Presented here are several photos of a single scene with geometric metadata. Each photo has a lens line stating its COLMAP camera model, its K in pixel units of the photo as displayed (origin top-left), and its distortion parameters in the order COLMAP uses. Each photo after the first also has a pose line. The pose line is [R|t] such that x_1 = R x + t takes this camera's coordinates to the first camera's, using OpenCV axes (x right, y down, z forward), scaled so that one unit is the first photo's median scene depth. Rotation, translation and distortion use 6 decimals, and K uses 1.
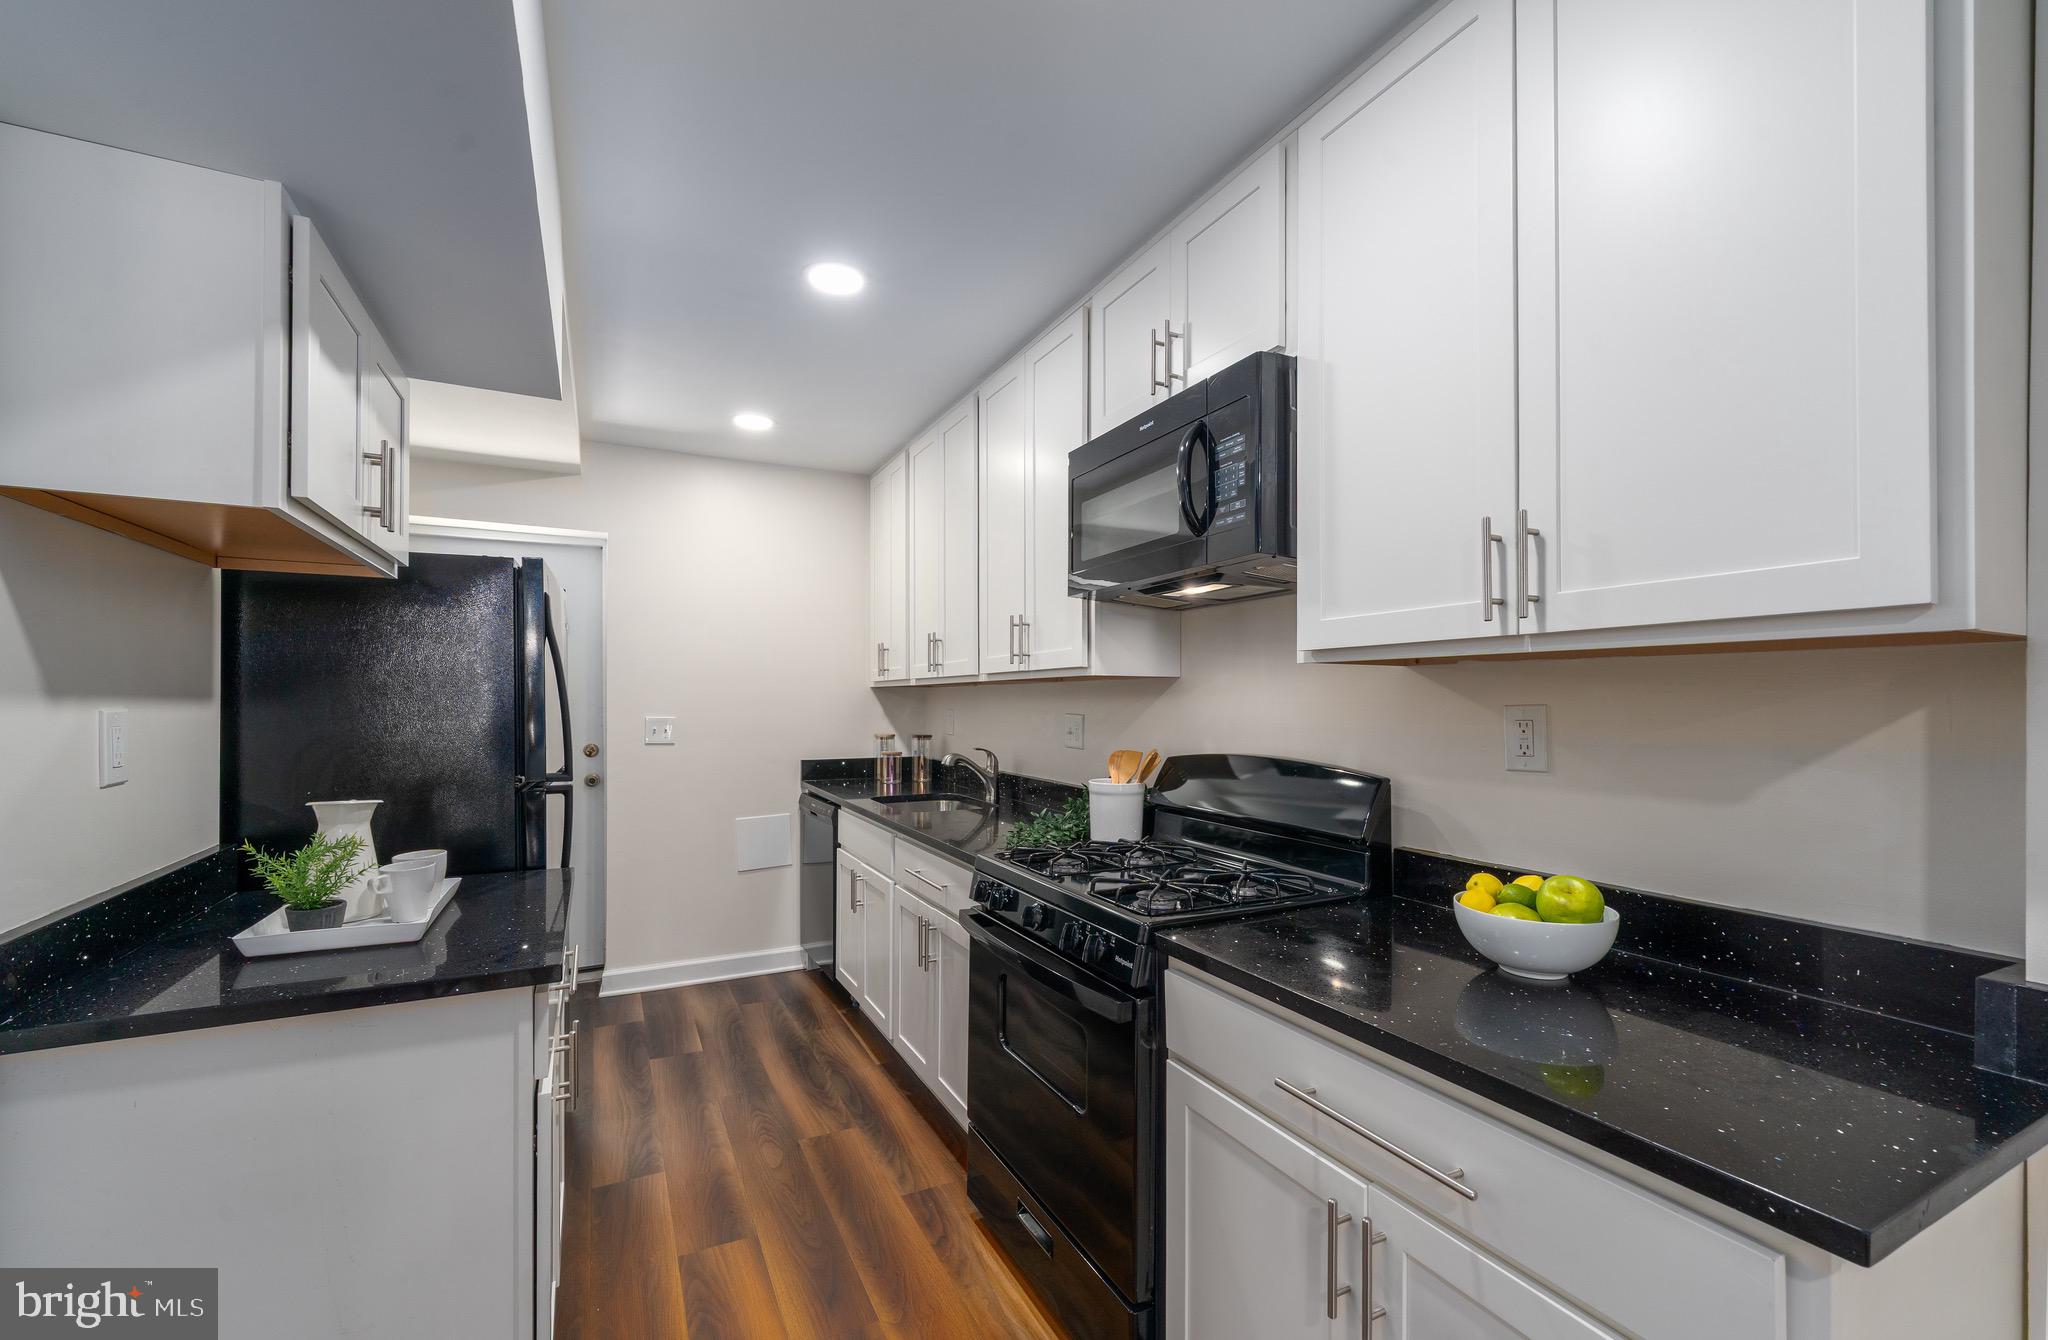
lens RADIAL K [[838.5, 0, 1024.0], [0, 838.5, 670.0], [0, 0, 1]] dist [-0.000105, -0.000011]
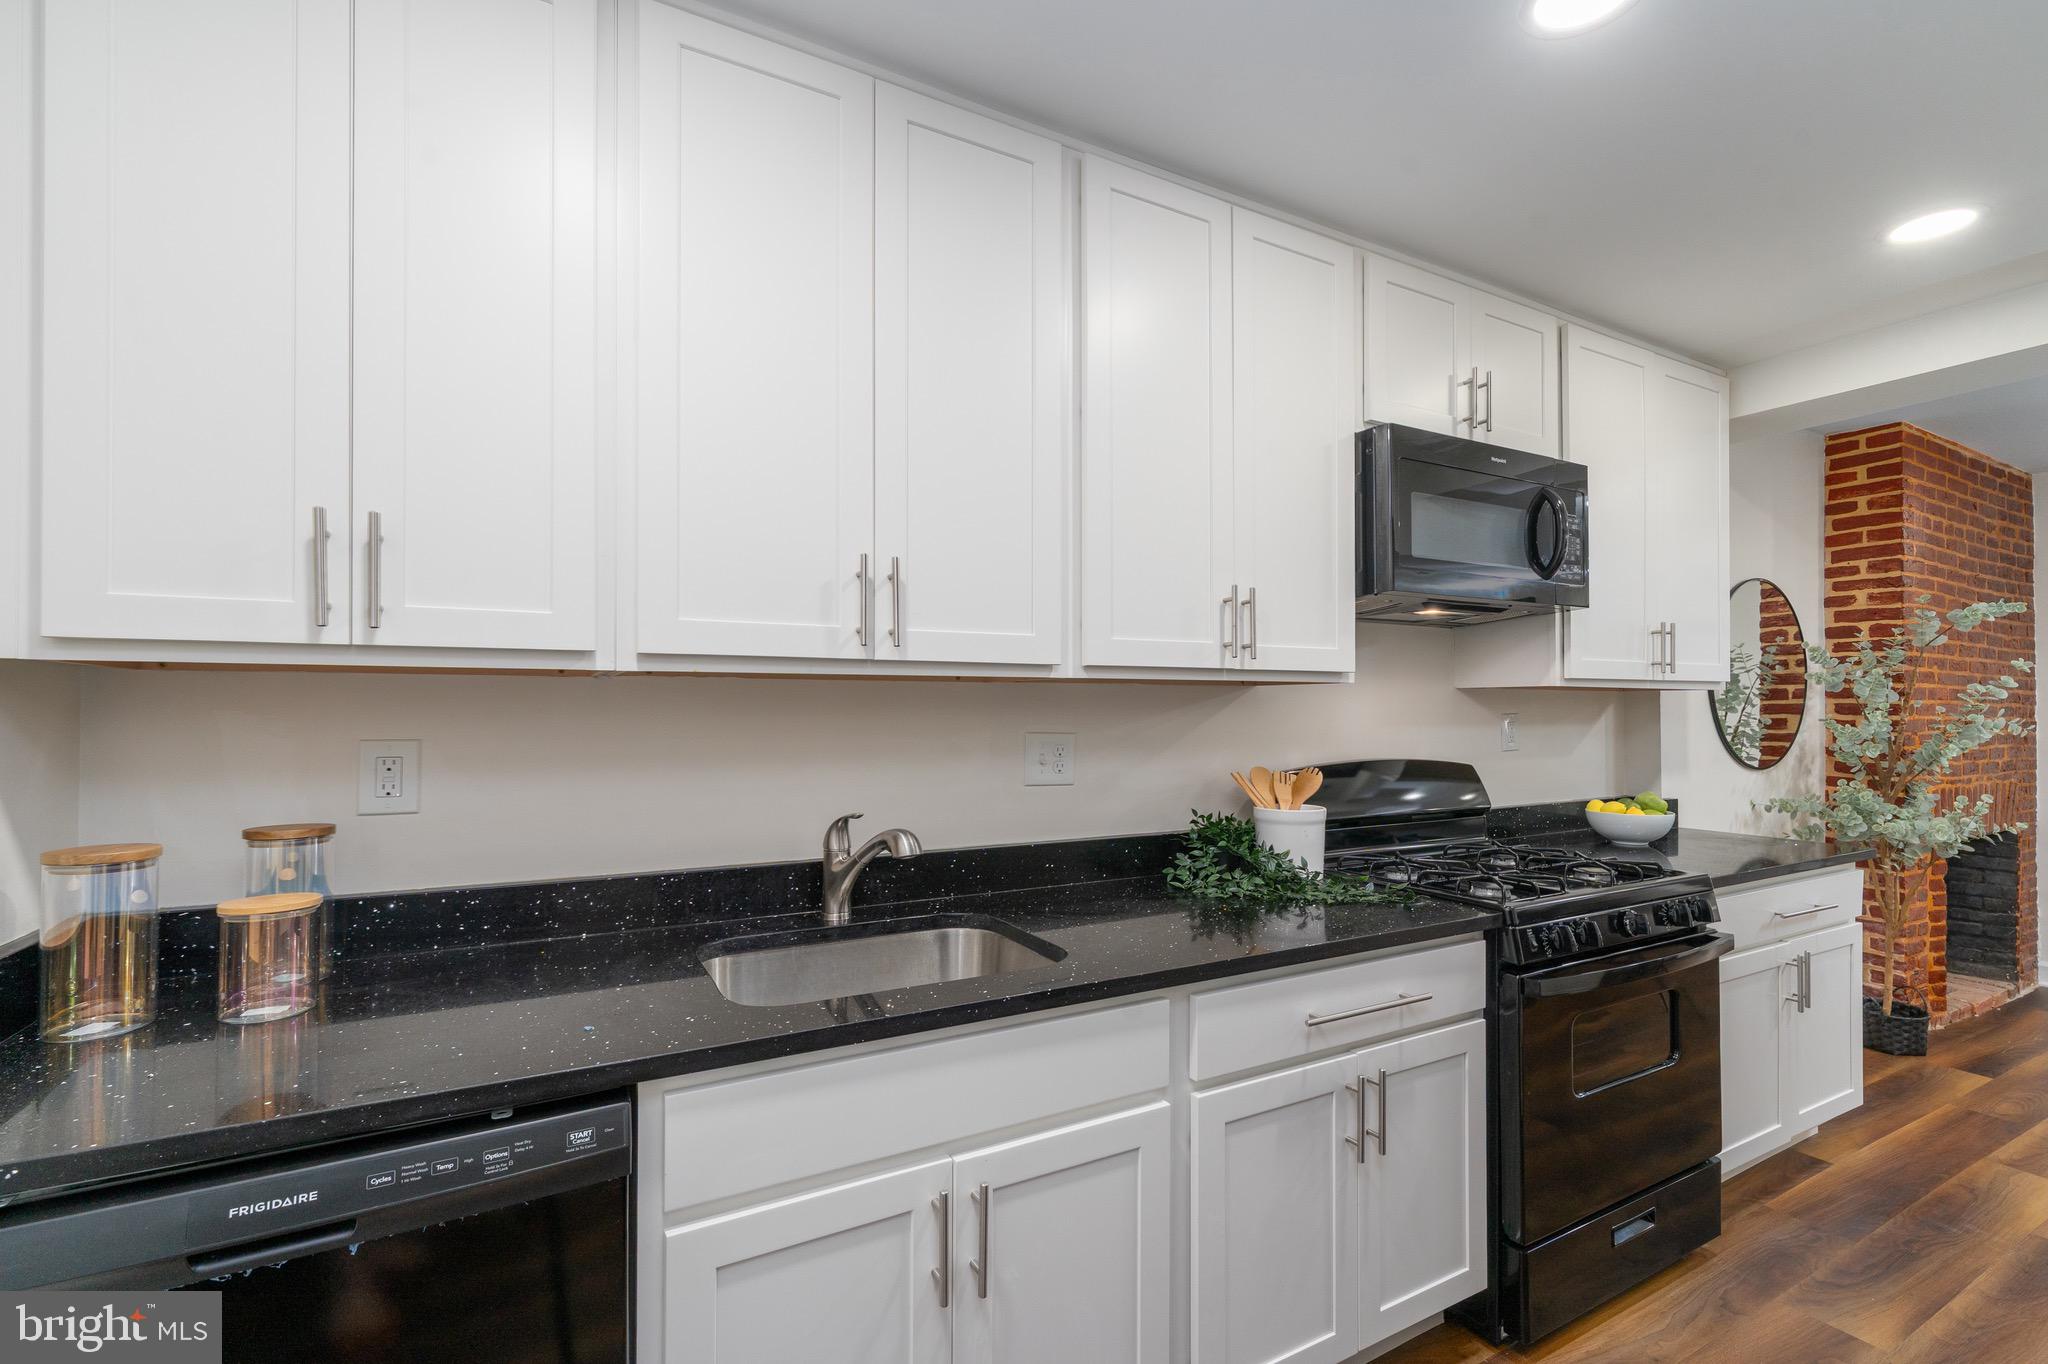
lens RADIAL K [[851.9, 0, 1024.0], [0, 851.9, 682.0], [0, 0, 1]] dist [-0.000144, 0.000001]
pose [[-0.007847, 0.054307, 0.998493, -0.731695], [-0.029803, 0.998068, -0.054518, 0.059538], [-0.999525, -0.030186, -0.006214, 1.256659]]
